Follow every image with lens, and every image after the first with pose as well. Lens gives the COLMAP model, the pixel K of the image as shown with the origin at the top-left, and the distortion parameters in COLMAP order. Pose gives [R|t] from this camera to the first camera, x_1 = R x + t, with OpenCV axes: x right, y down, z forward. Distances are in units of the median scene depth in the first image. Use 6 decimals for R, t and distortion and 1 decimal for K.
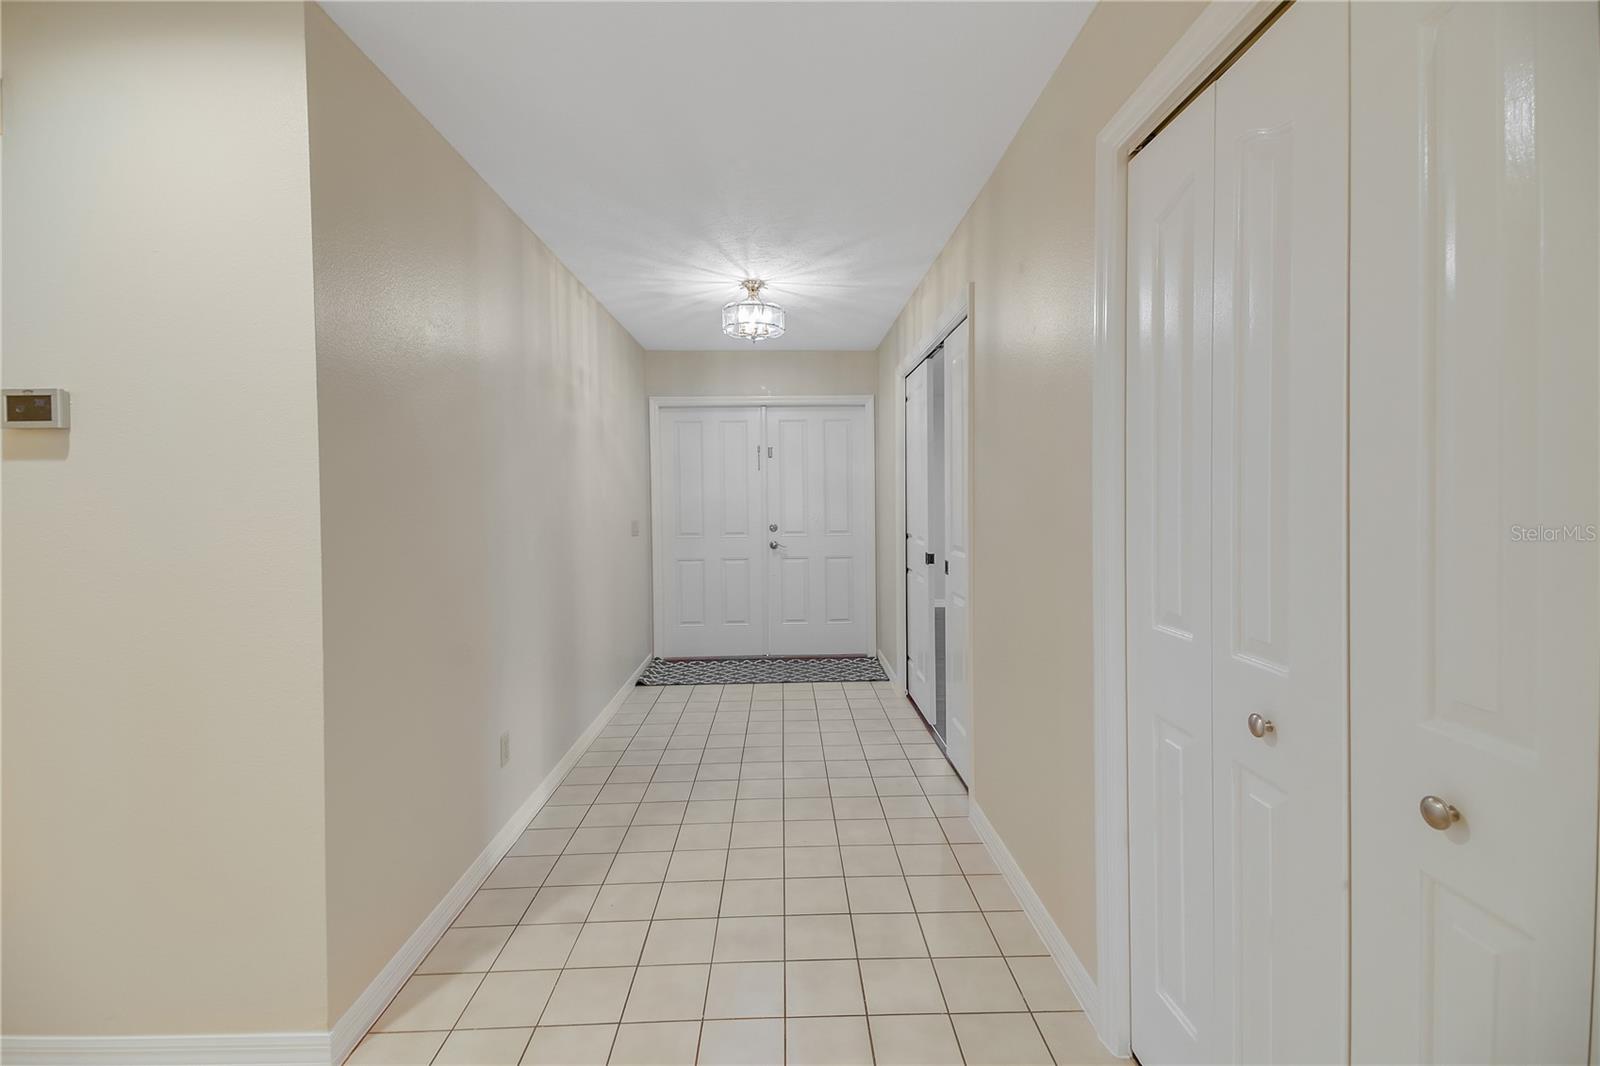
lens RADIAL K [[678.6, 0, 795.8], [0, 678.6, 513.1], [0, 0, 1]] dist [0.002126, -0.000029]
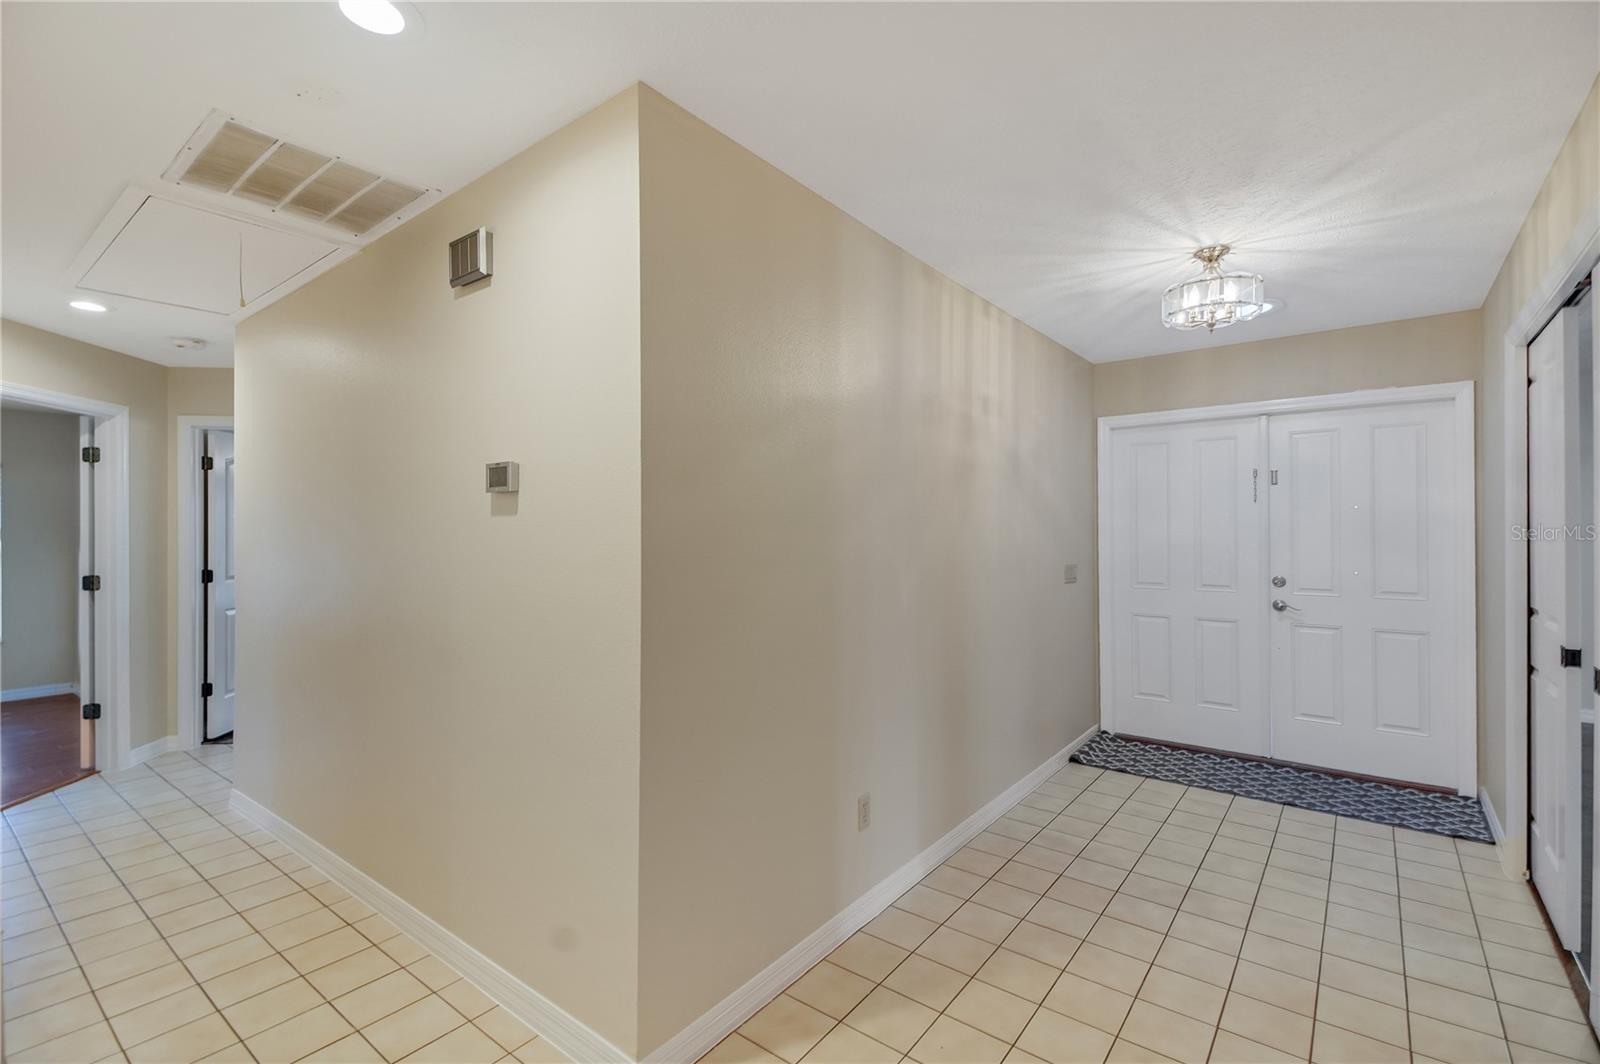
lens RADIAL K [[695.9, 0, 797.9], [0, 695.9, 524.3], [0, 0, 1]] dist [0.036692, -0.023353]
pose [[0.762589, 0.003071, -0.646876, 0.084626], [-0.020973, 0.999580, -0.019980, -0.018549], [0.646543, 0.028803, 0.762334, 0.132336]]
